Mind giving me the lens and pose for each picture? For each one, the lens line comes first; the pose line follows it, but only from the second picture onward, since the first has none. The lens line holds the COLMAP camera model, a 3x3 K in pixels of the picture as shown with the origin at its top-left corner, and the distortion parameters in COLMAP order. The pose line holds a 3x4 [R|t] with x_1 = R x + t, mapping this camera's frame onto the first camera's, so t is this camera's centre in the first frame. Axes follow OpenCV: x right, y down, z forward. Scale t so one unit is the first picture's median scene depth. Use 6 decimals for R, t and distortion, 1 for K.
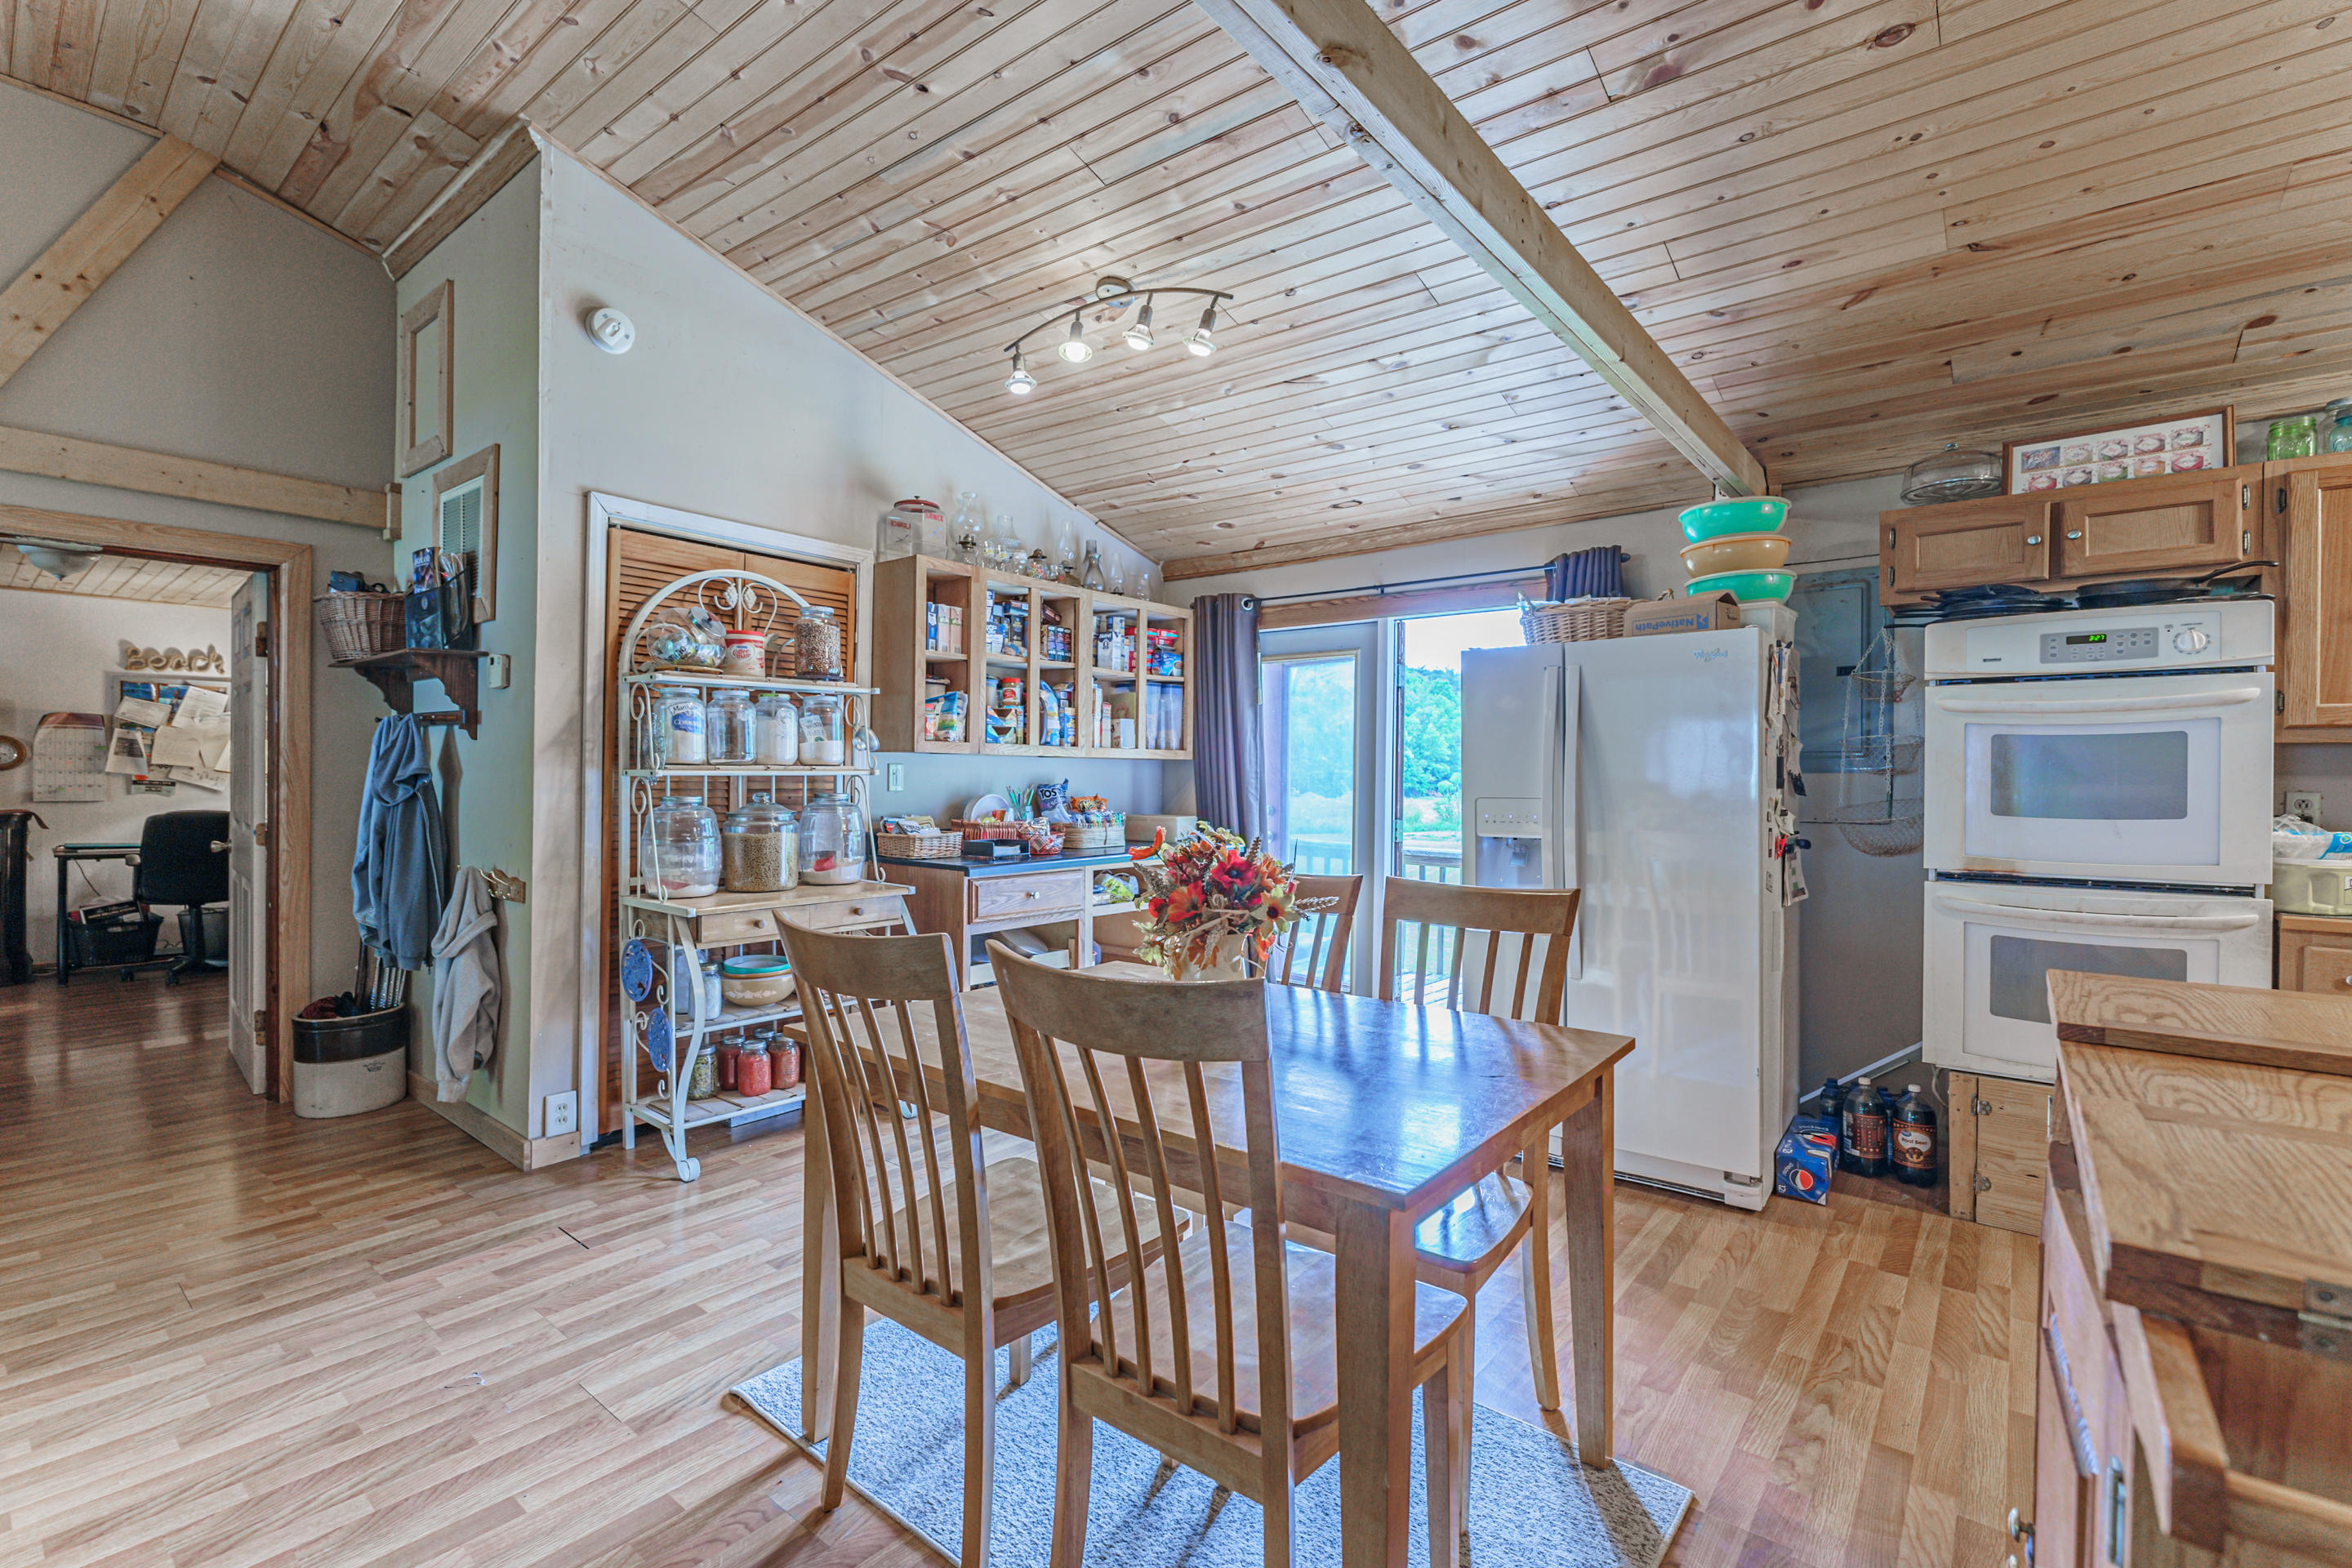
lens RADIAL K [[1035.3, 0, 1179.2], [0, 1035.3, 787.6], [0, 0, 1]] dist [0.000110, -0.000078]
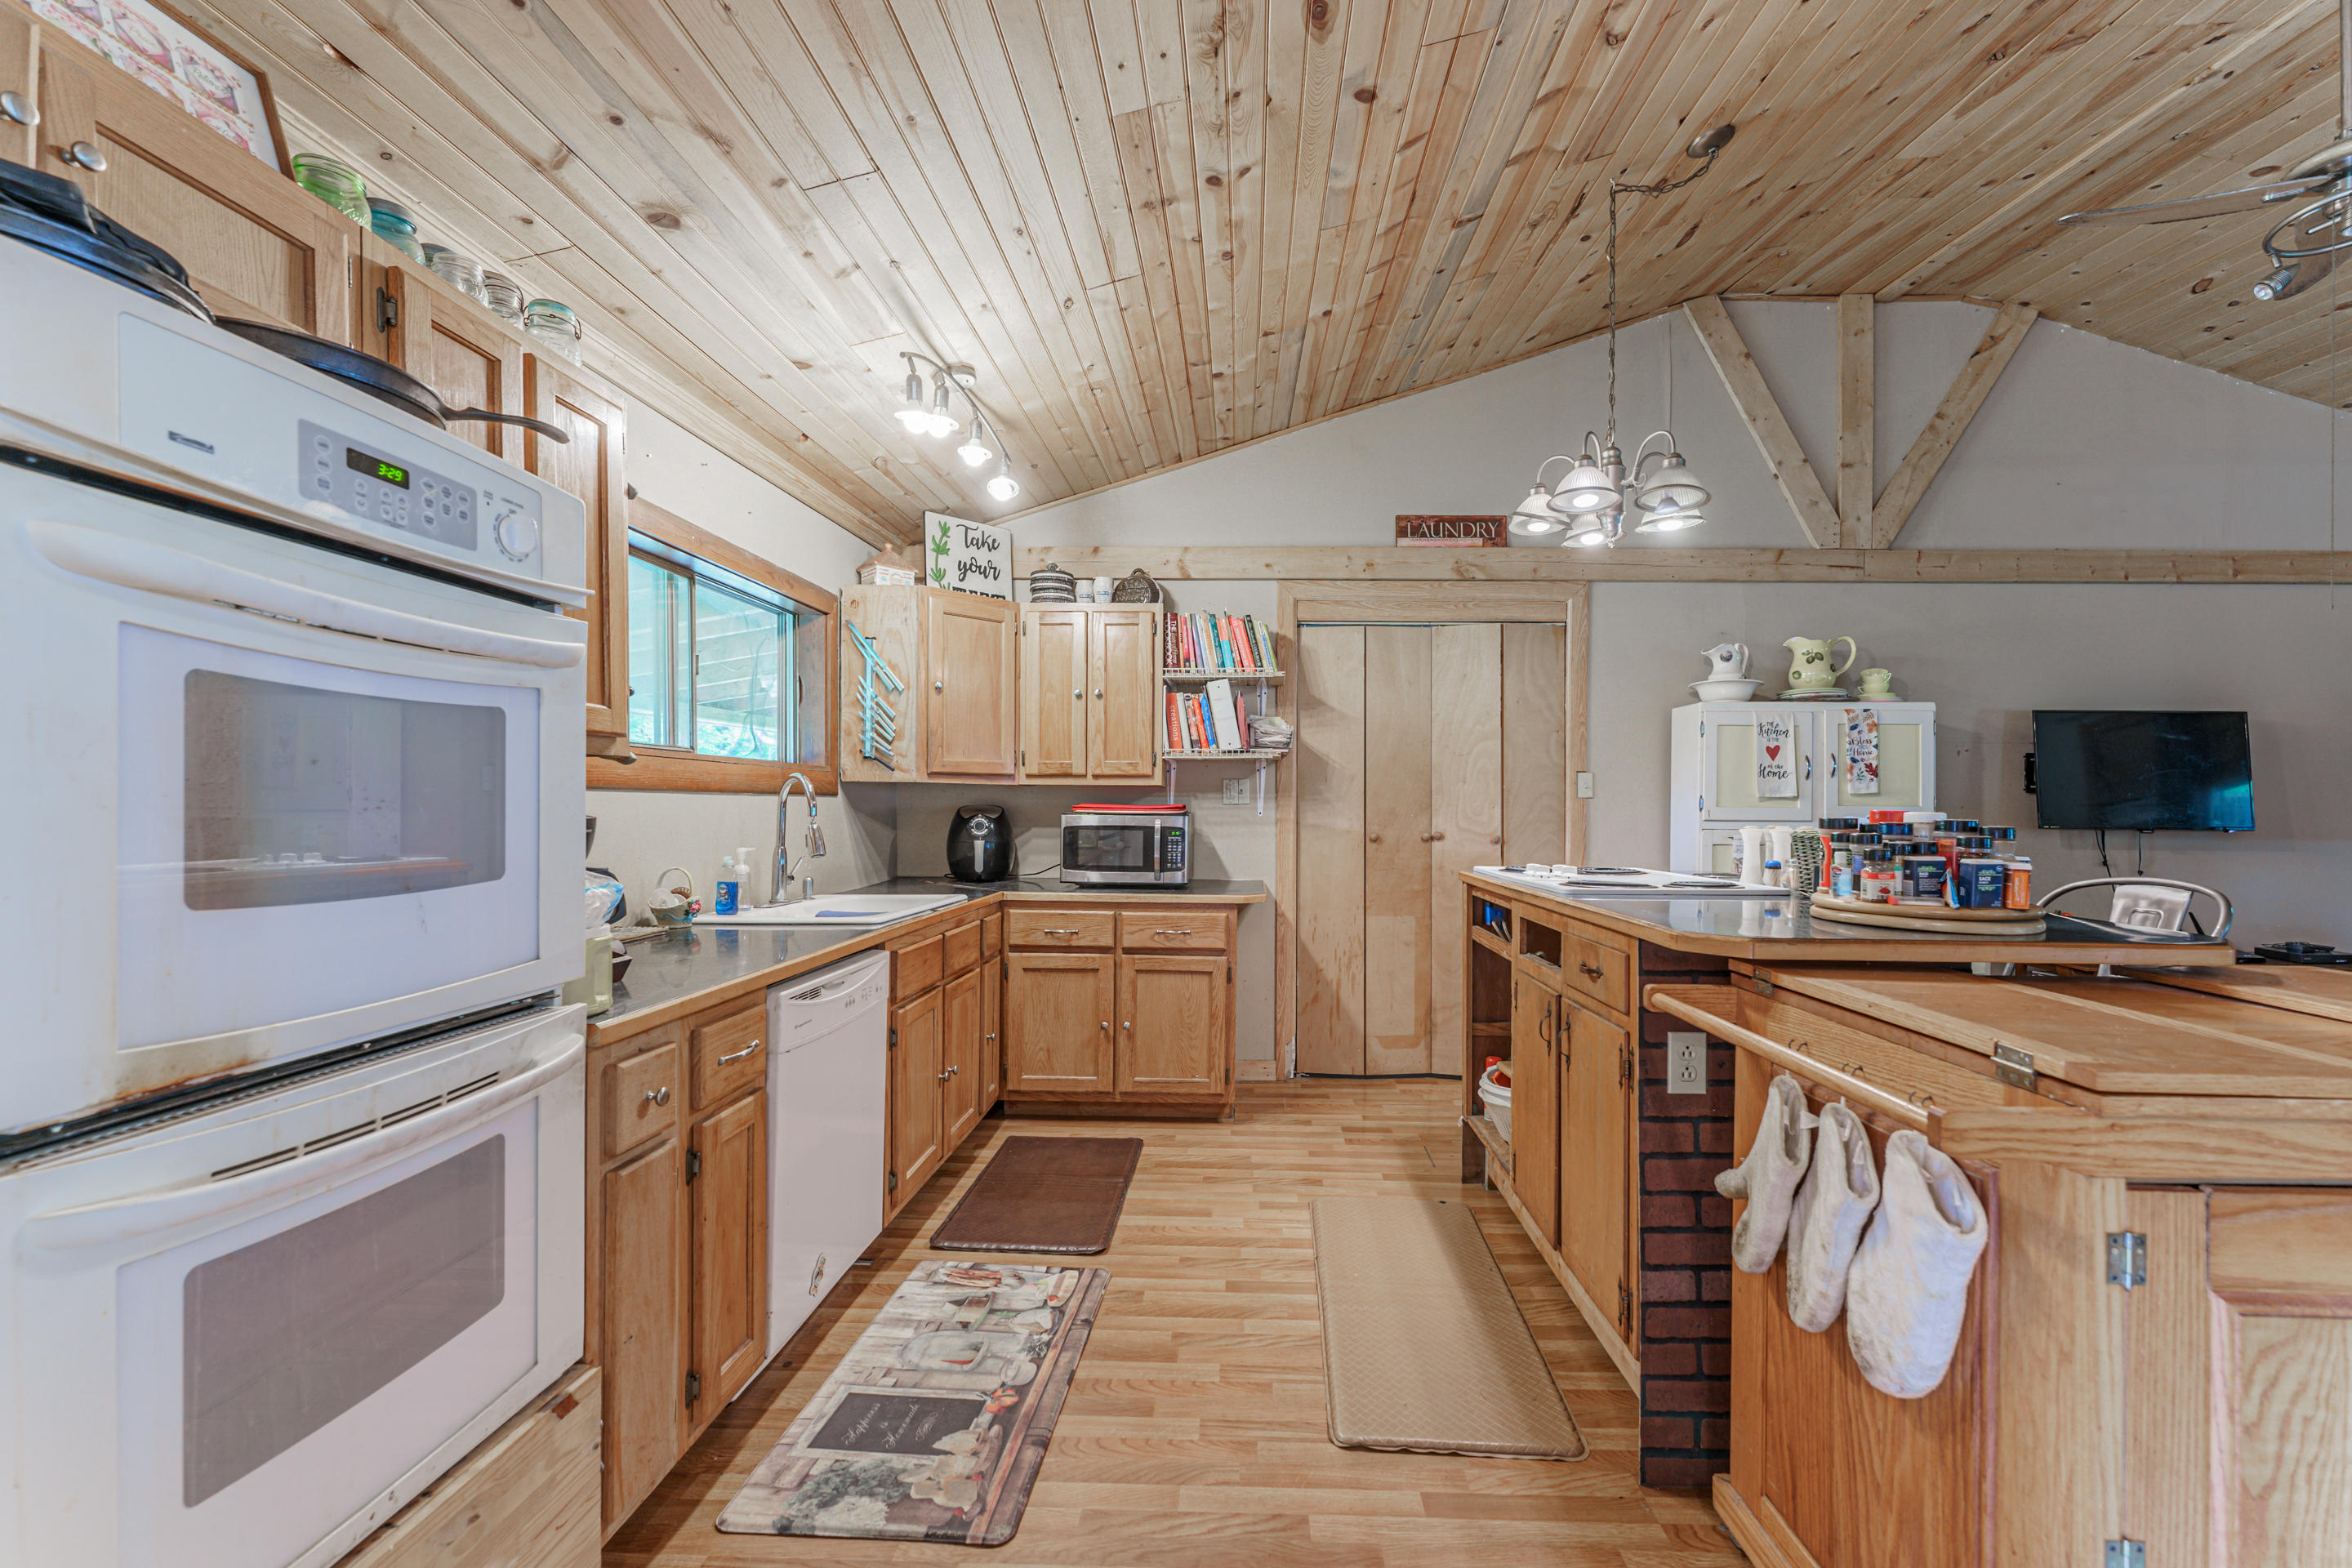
lens RADIAL K [[995.1, 0, 1239.5], [0, 995.1, 811.6], [0, 0, 1]] dist [0.000990, -0.000685]
pose [[-0.616007, -0.012854, 0.787636, 0.327876], [-0.001611, 0.999885, 0.015058, -0.010786], [-0.787739, 0.008007, -0.615957, 0.932742]]
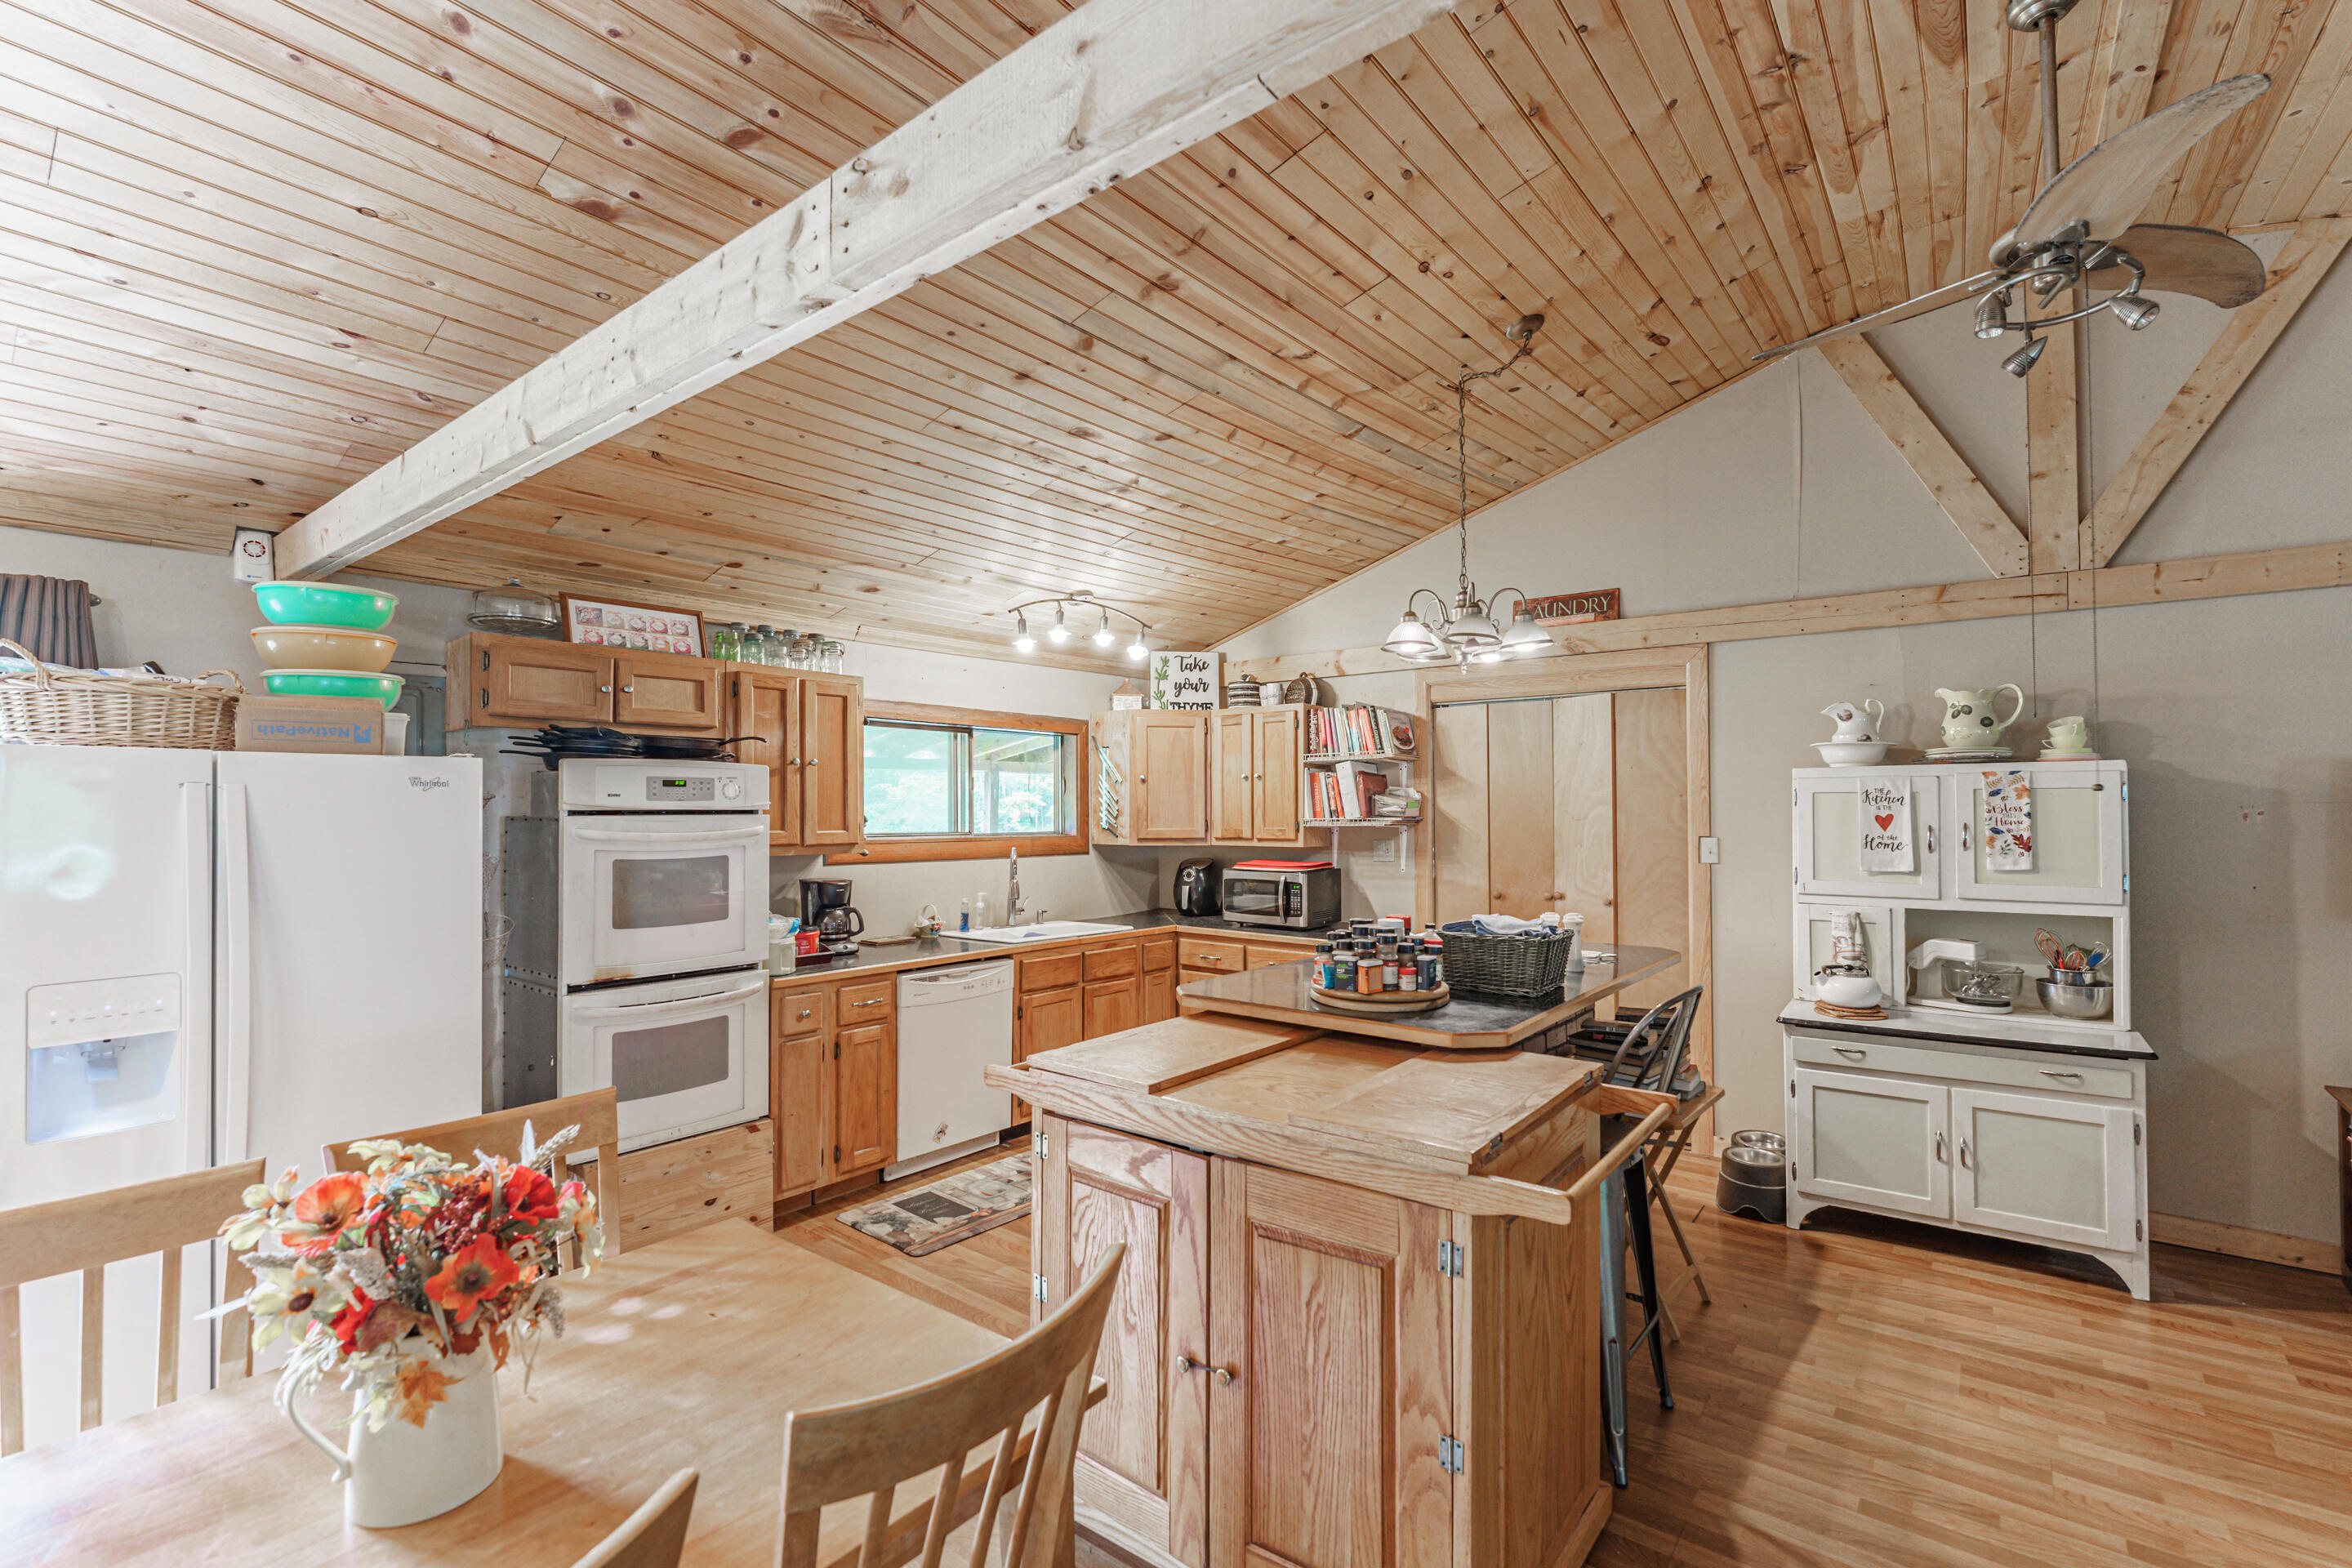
lens RADIAL K [[1062.7, 0, 1171.0], [0, 1062.7, 794.1], [0, 0, 1]] dist [-0.002311, -0.000524]
pose [[0.001654, 0.009274, 0.999956, -0.398415], [0.009878, 0.999908, -0.009290, -0.107596], [-0.999950, 0.009893, 0.001562, 0.376471]]
